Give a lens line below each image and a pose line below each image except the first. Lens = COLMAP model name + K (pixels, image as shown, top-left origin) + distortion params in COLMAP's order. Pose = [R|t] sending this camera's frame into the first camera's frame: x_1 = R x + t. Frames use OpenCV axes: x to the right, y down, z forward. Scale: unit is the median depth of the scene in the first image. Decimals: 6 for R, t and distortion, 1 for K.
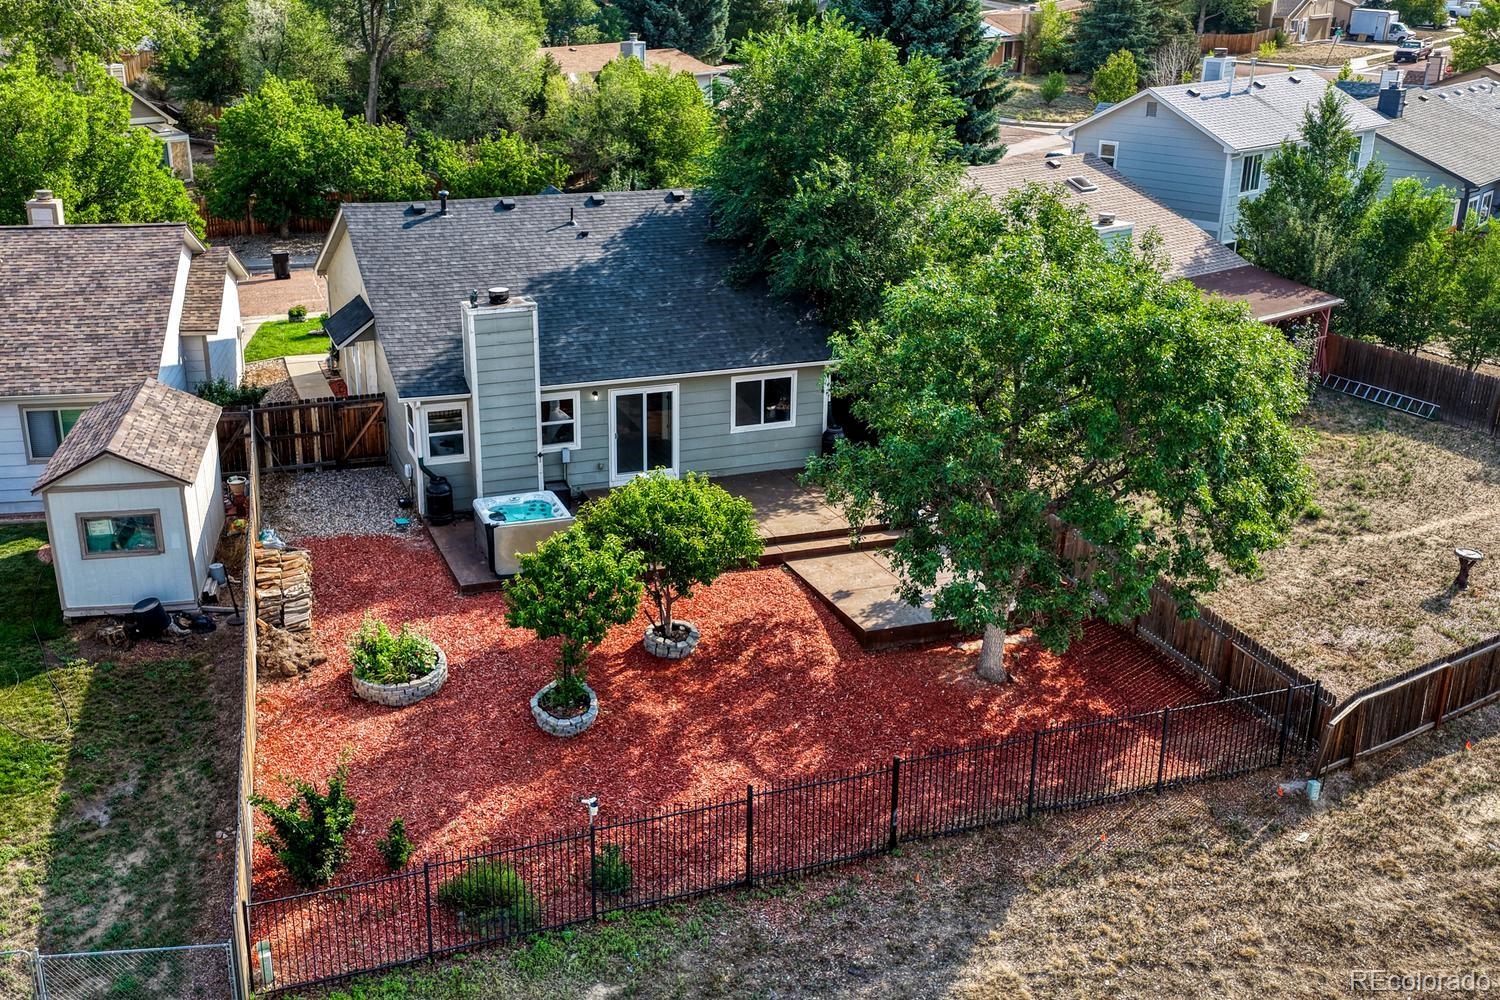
lens RADIAL K [[1478.5, 0, 744.1], [0, 1478.5, 518.6], [0, 0, 1]] dist [0.104646, -0.163687]
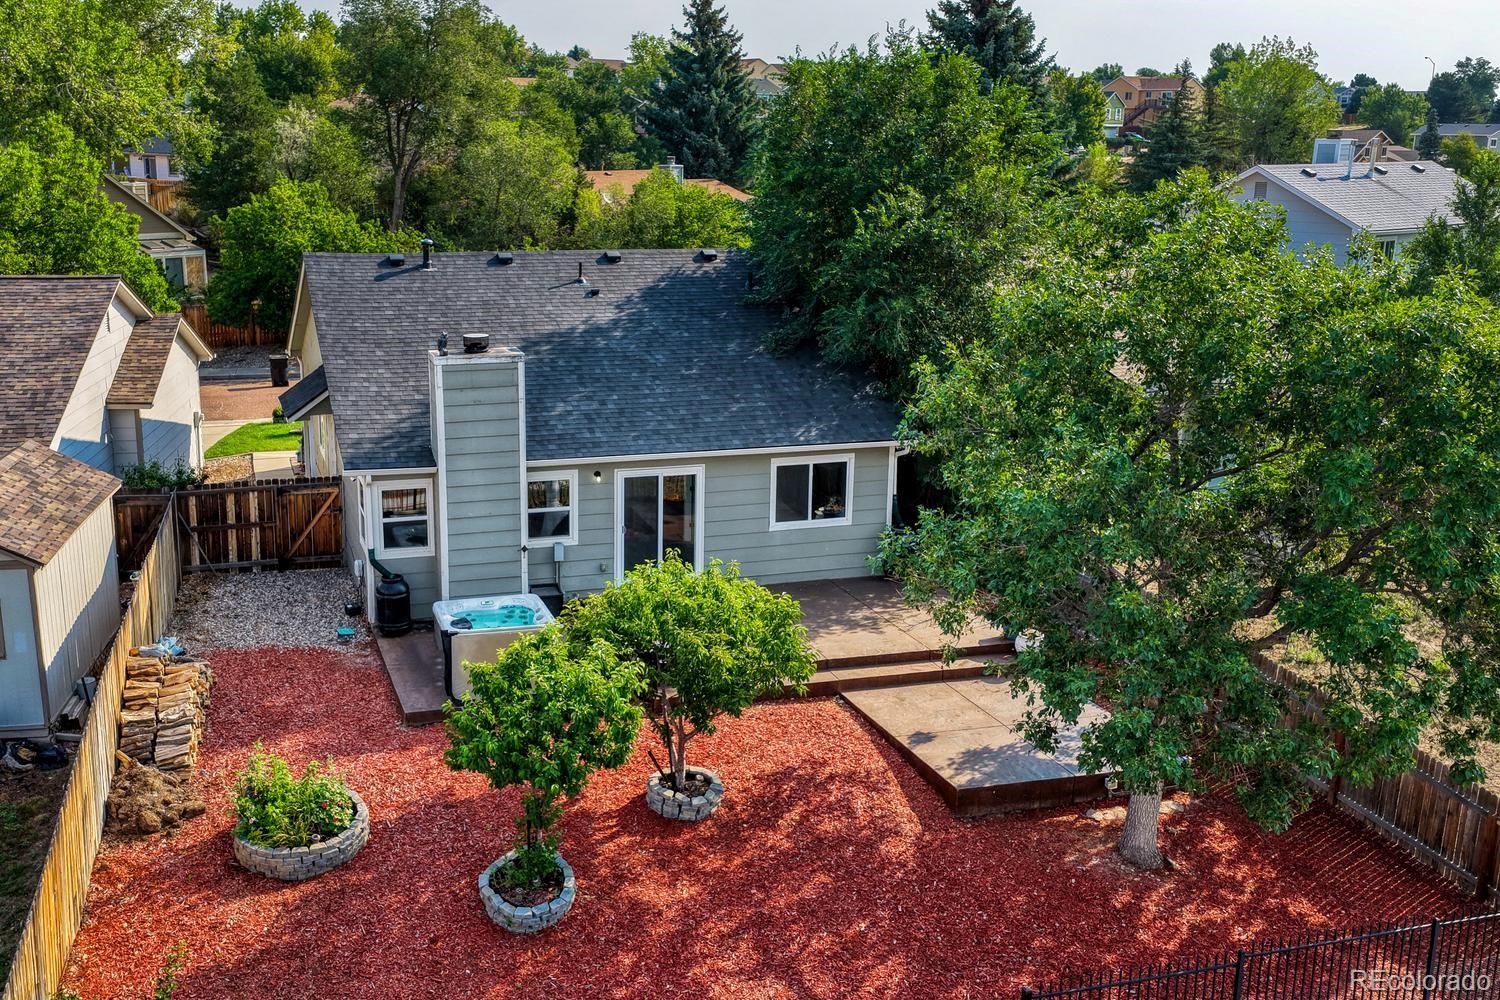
lens RADIAL K [[1514.9, 0, 675.8], [0, 1514.9, 502.5], [0, 0, 1]] dist [0.067226, -0.041326]
pose [[0.997544, 0.011515, -0.069083, -0.003732], [-0.019126, 0.993688, -0.110536, 0.020349], [0.067374, 0.111586, 0.991468, 0.225623]]
